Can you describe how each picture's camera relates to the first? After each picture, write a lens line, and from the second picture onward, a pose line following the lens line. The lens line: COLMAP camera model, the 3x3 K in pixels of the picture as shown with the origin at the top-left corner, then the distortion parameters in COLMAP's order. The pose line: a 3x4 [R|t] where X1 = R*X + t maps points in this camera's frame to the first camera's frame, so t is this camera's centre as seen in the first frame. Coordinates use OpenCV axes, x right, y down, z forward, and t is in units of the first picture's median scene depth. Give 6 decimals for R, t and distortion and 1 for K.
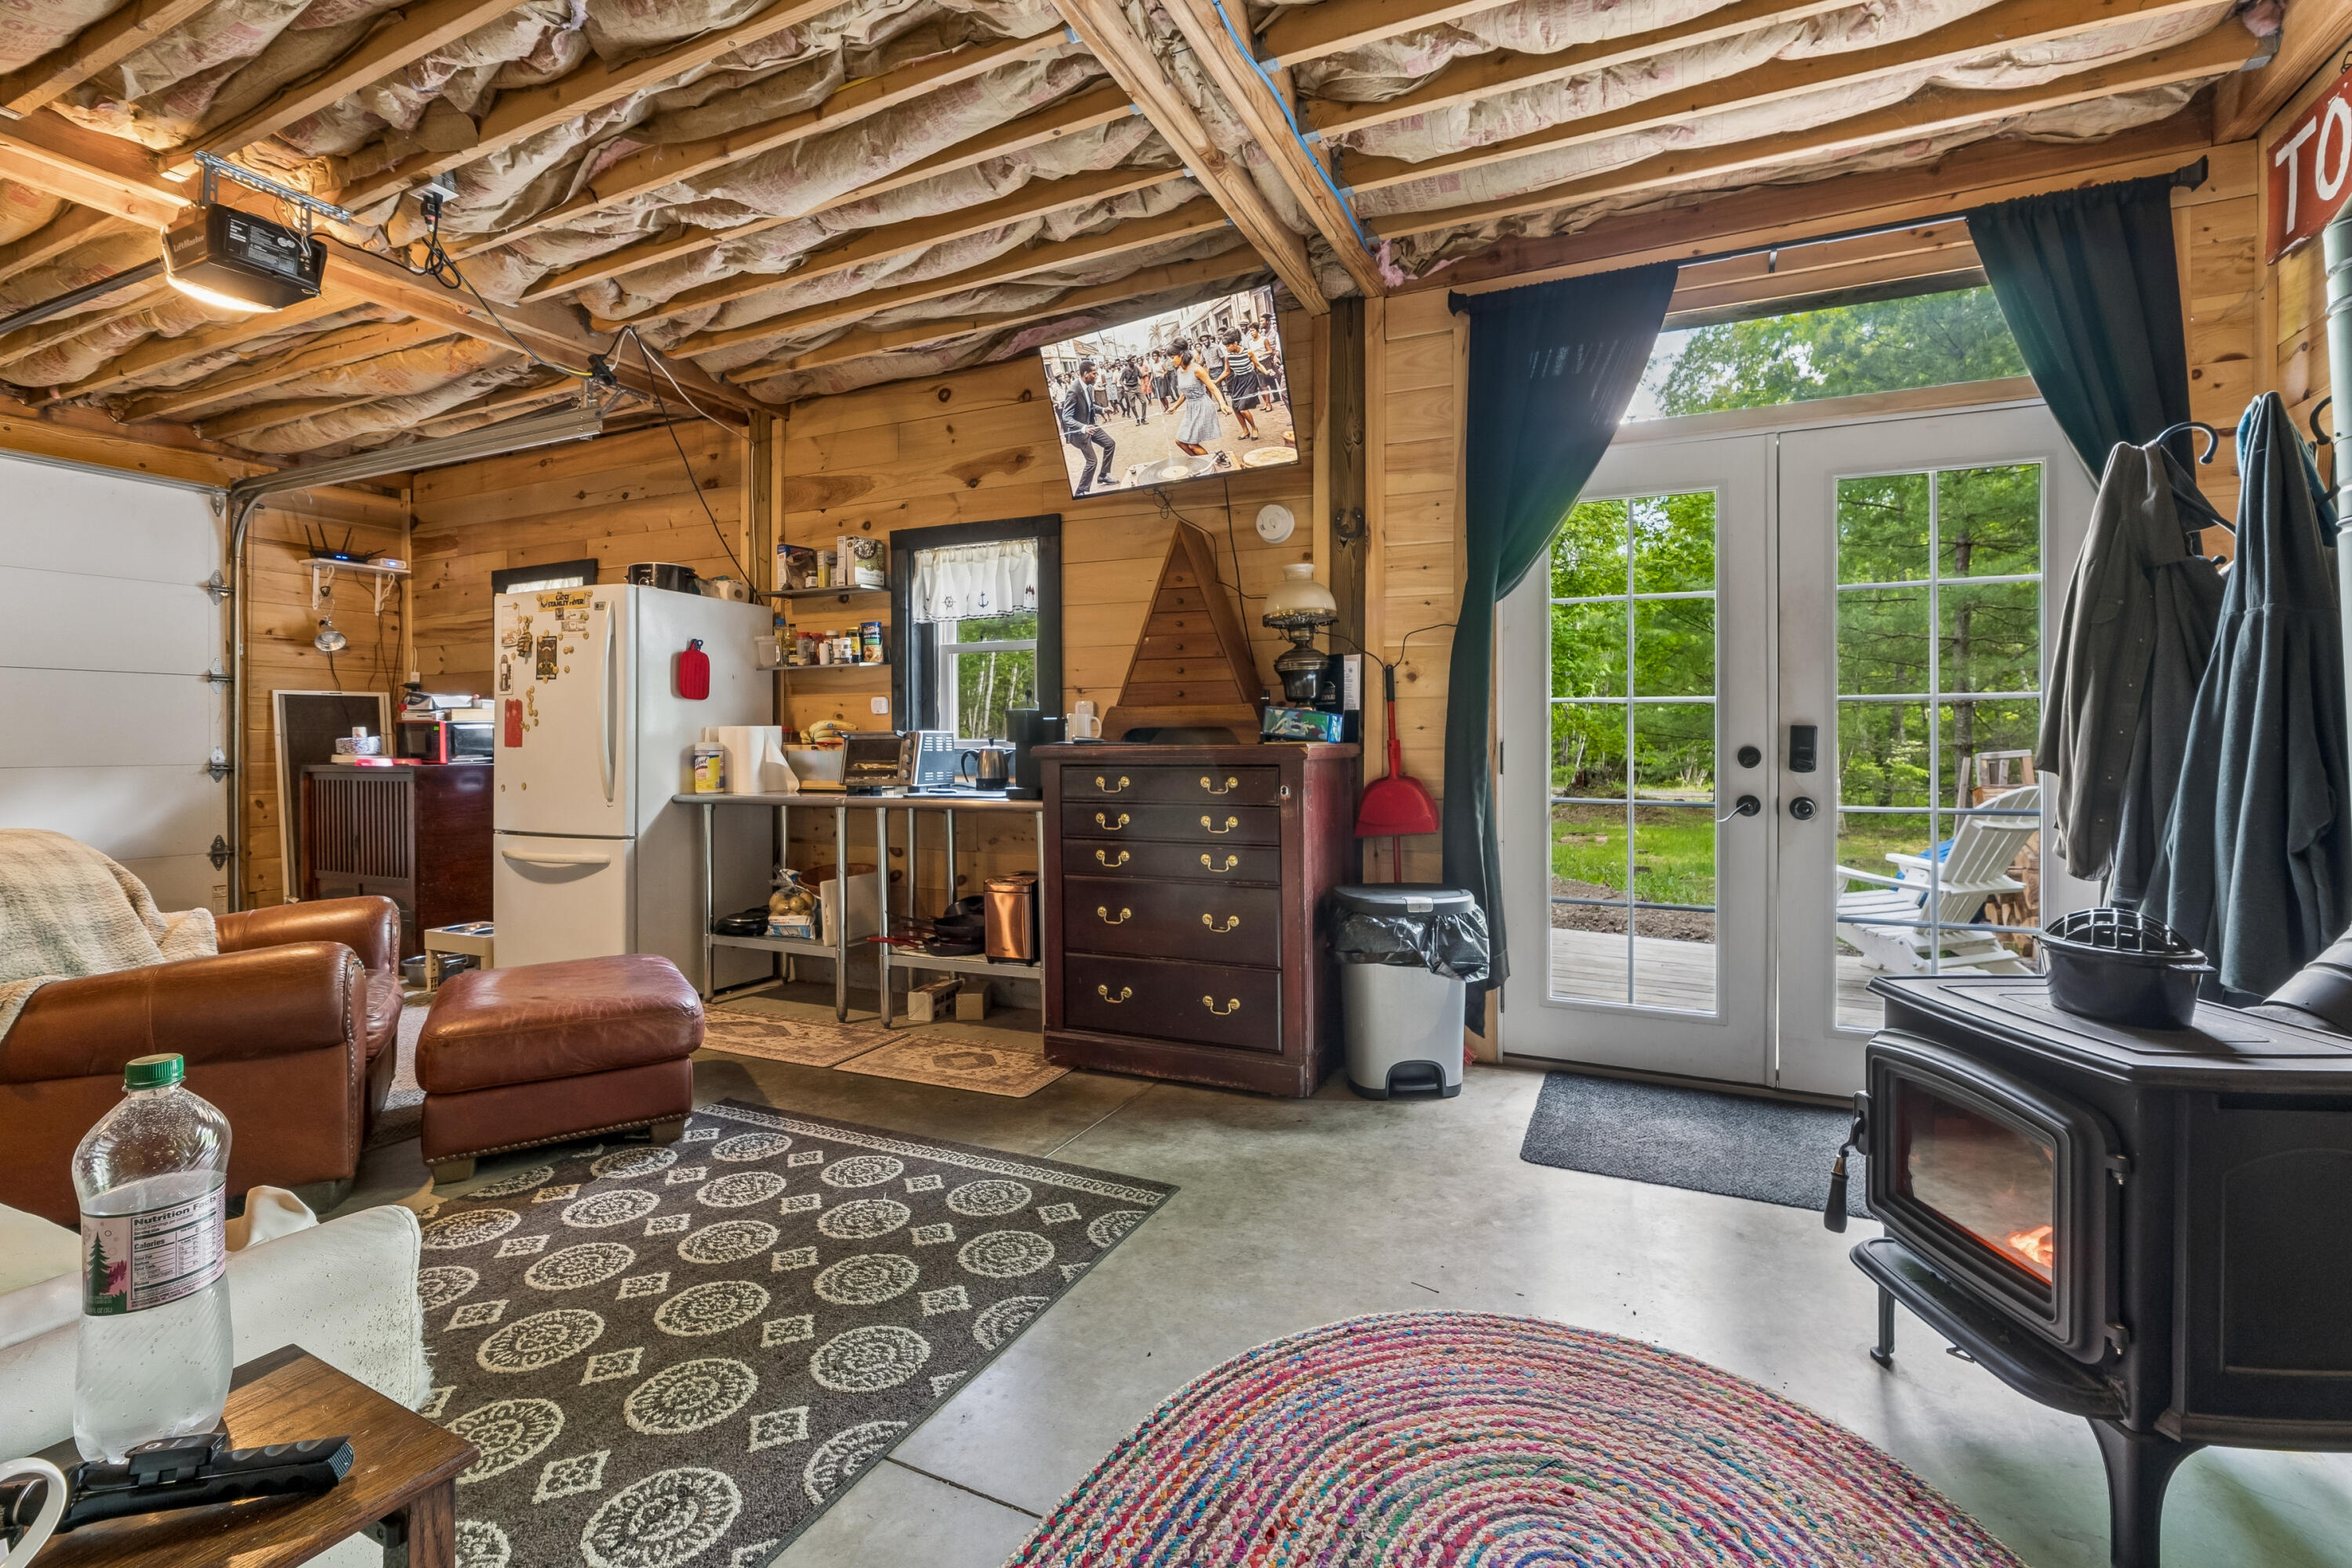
lens RADIAL K [[1020.3, 0, 1181.1], [0, 1020.3, 743.3], [0, 0, 1]] dist [0.000005, 0.000126]
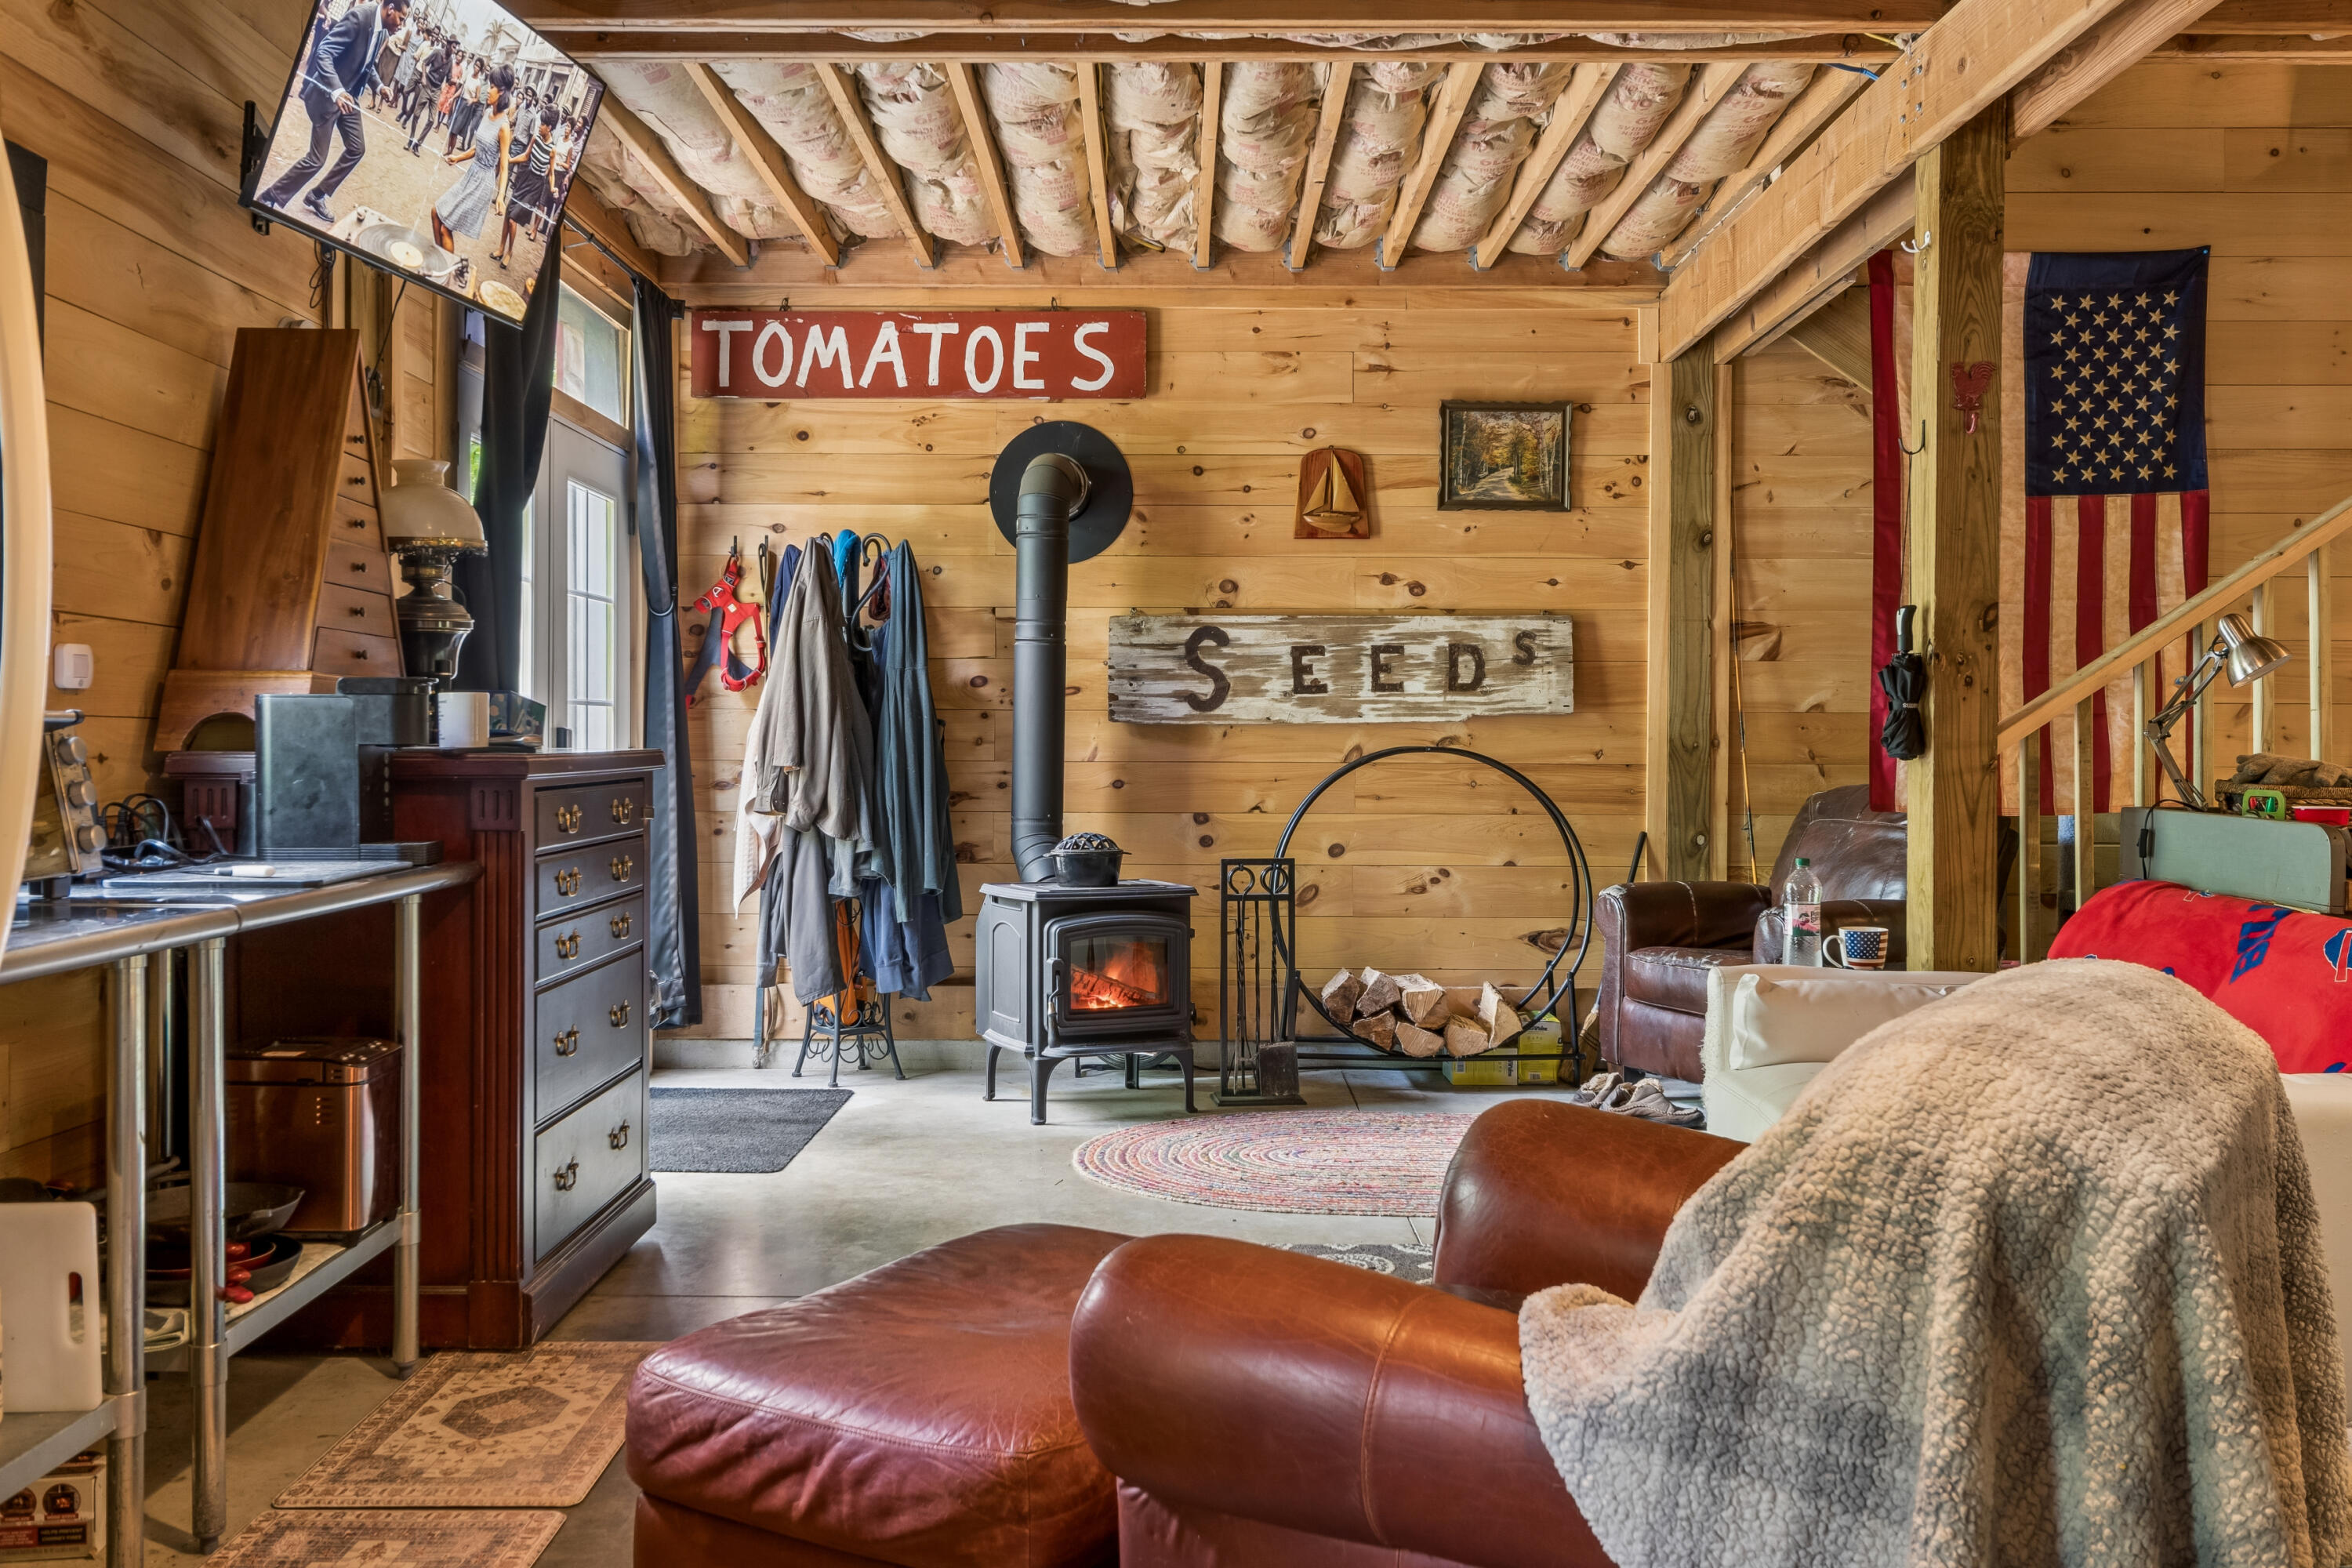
lens RADIAL K [[2039.5, 0, 1168.6], [0, 2039.5, 766.4], [0, 0, 1]] dist [0.004588, -0.000544]
pose [[-0.426121, -0.011488, 0.904593, -1.250329], [-0.001401, 0.999927, 0.012038, -0.003962], [-0.904665, 0.003862, -0.426106, 1.164186]]
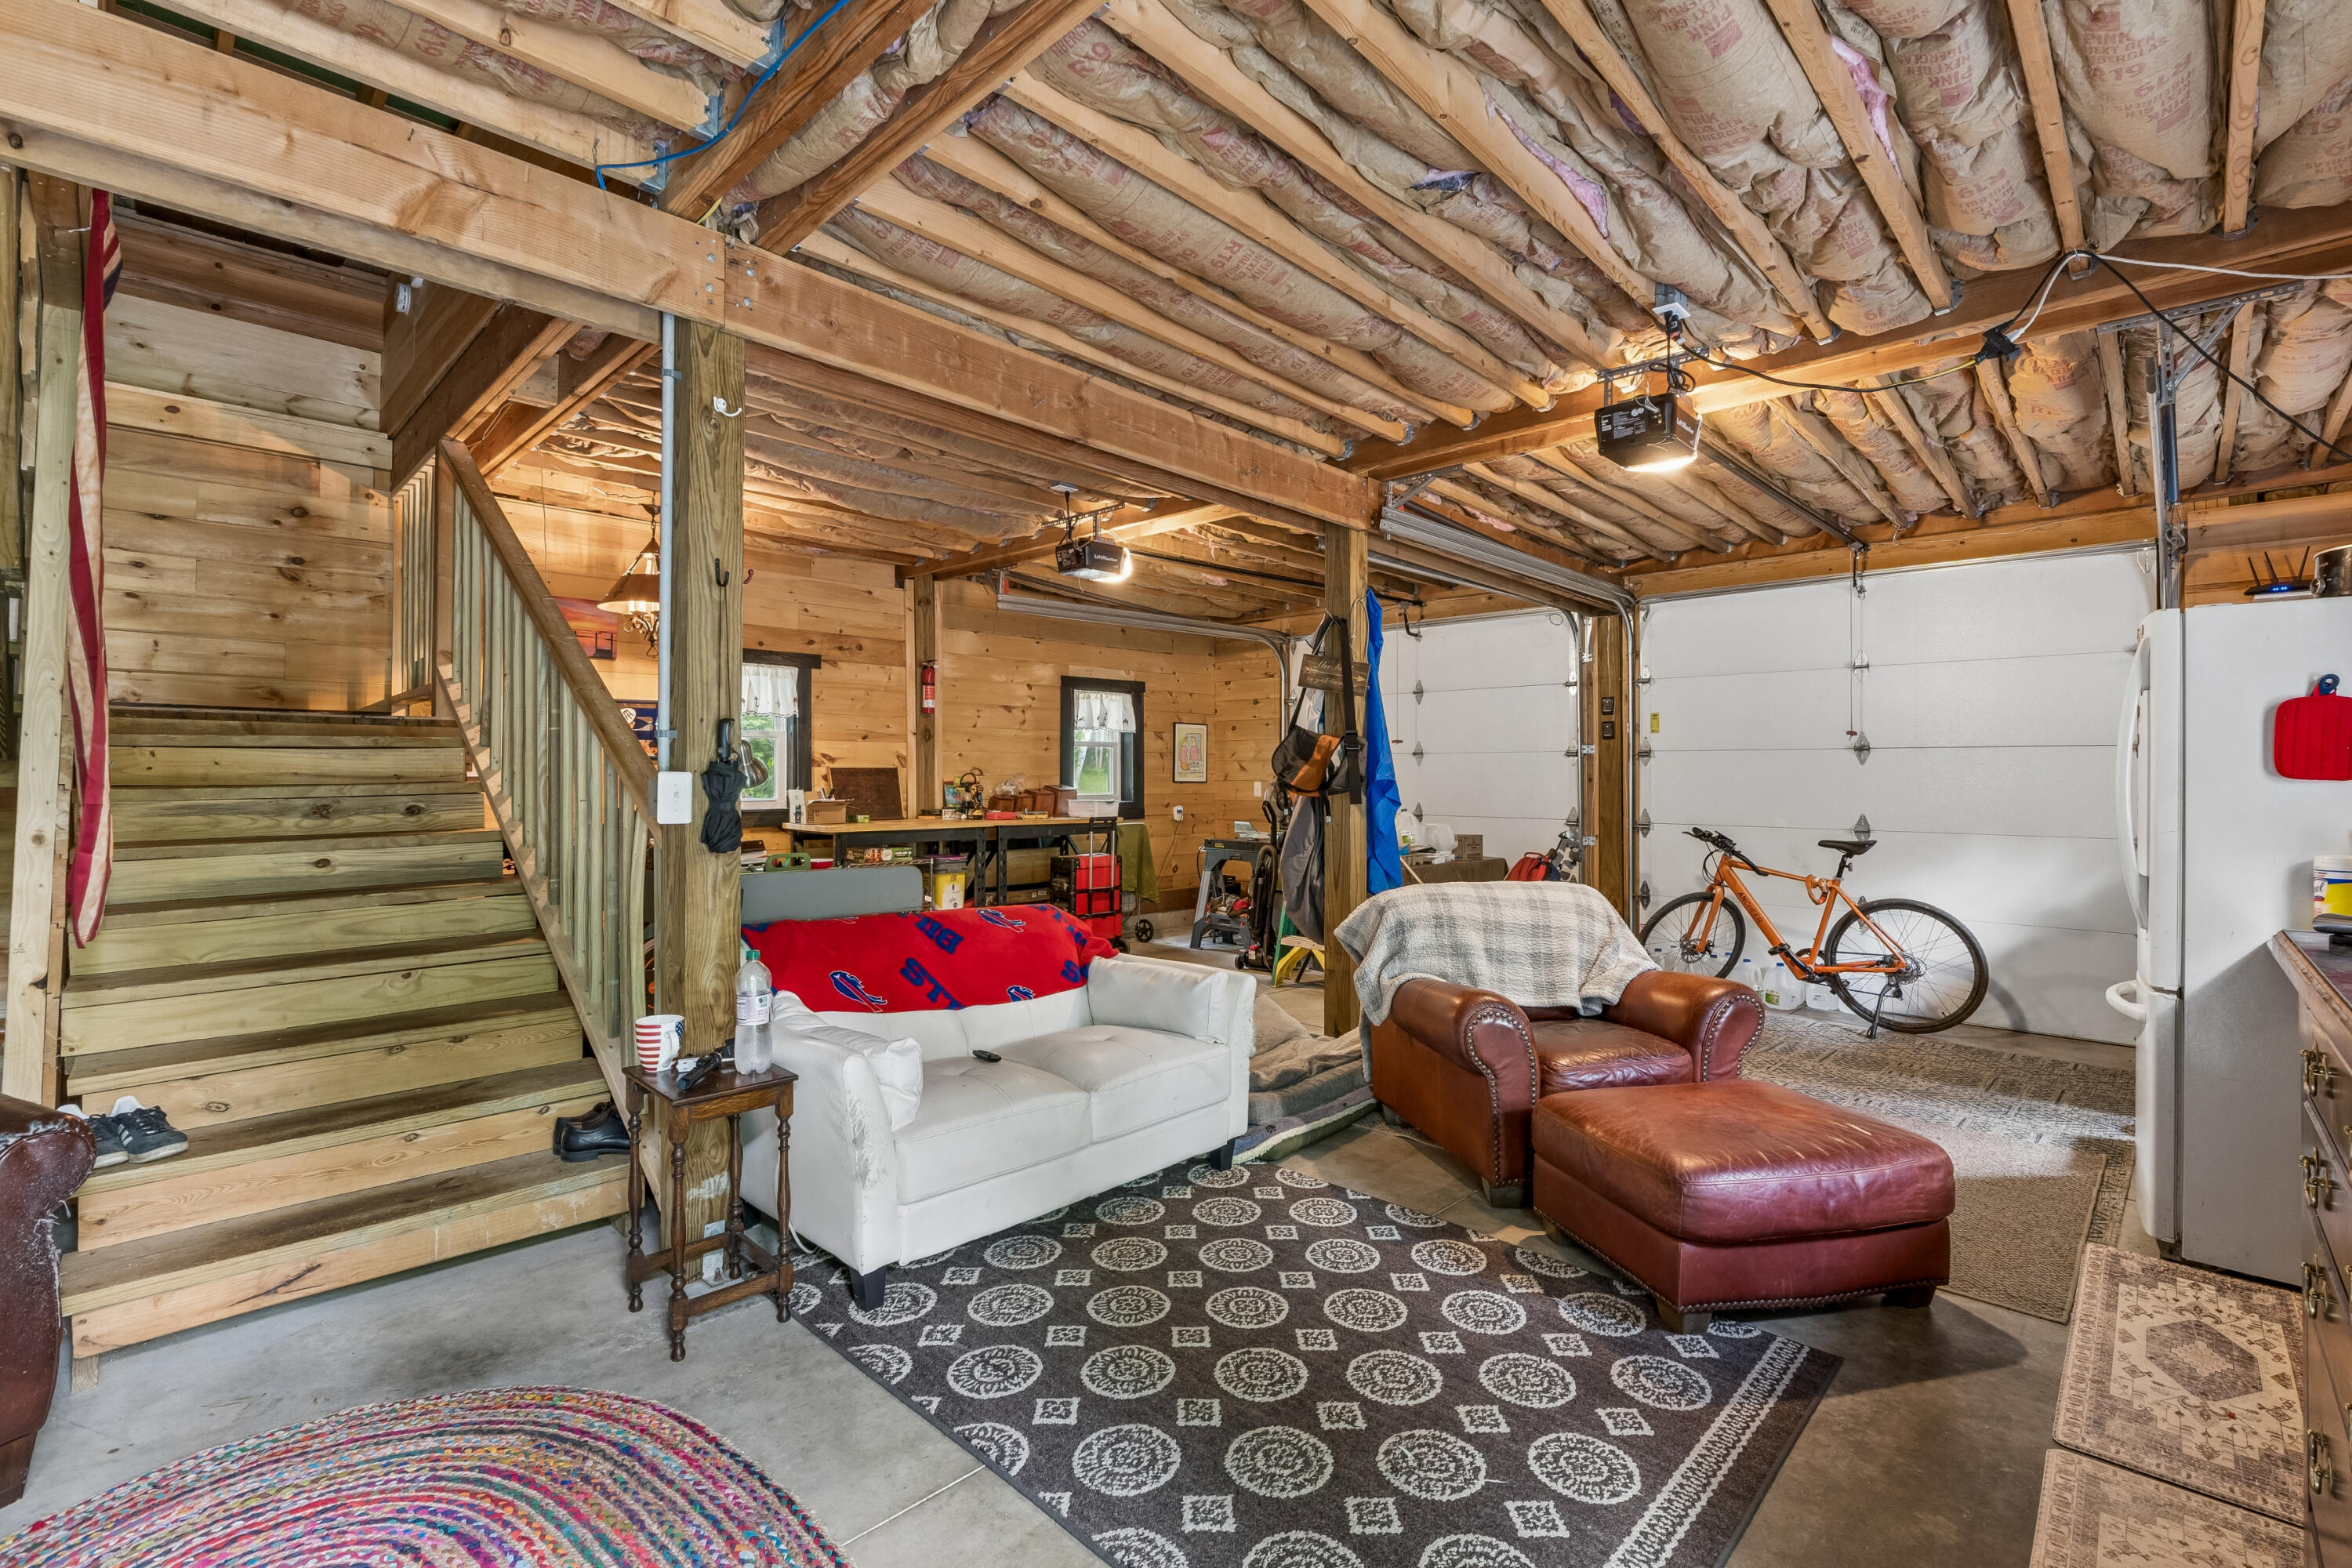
lens RADIAL K [[1041.5, 0, 1178.1], [0, 1041.5, 762.2], [0, 0, 1]] dist [-0.001969, -0.000328]
pose [[-0.314798, -0.012508, -0.949076, 0.373128], [-0.007712, 0.999914, -0.010620, -0.054947], [0.949127, 0.003977, -0.314867, 0.735856]]
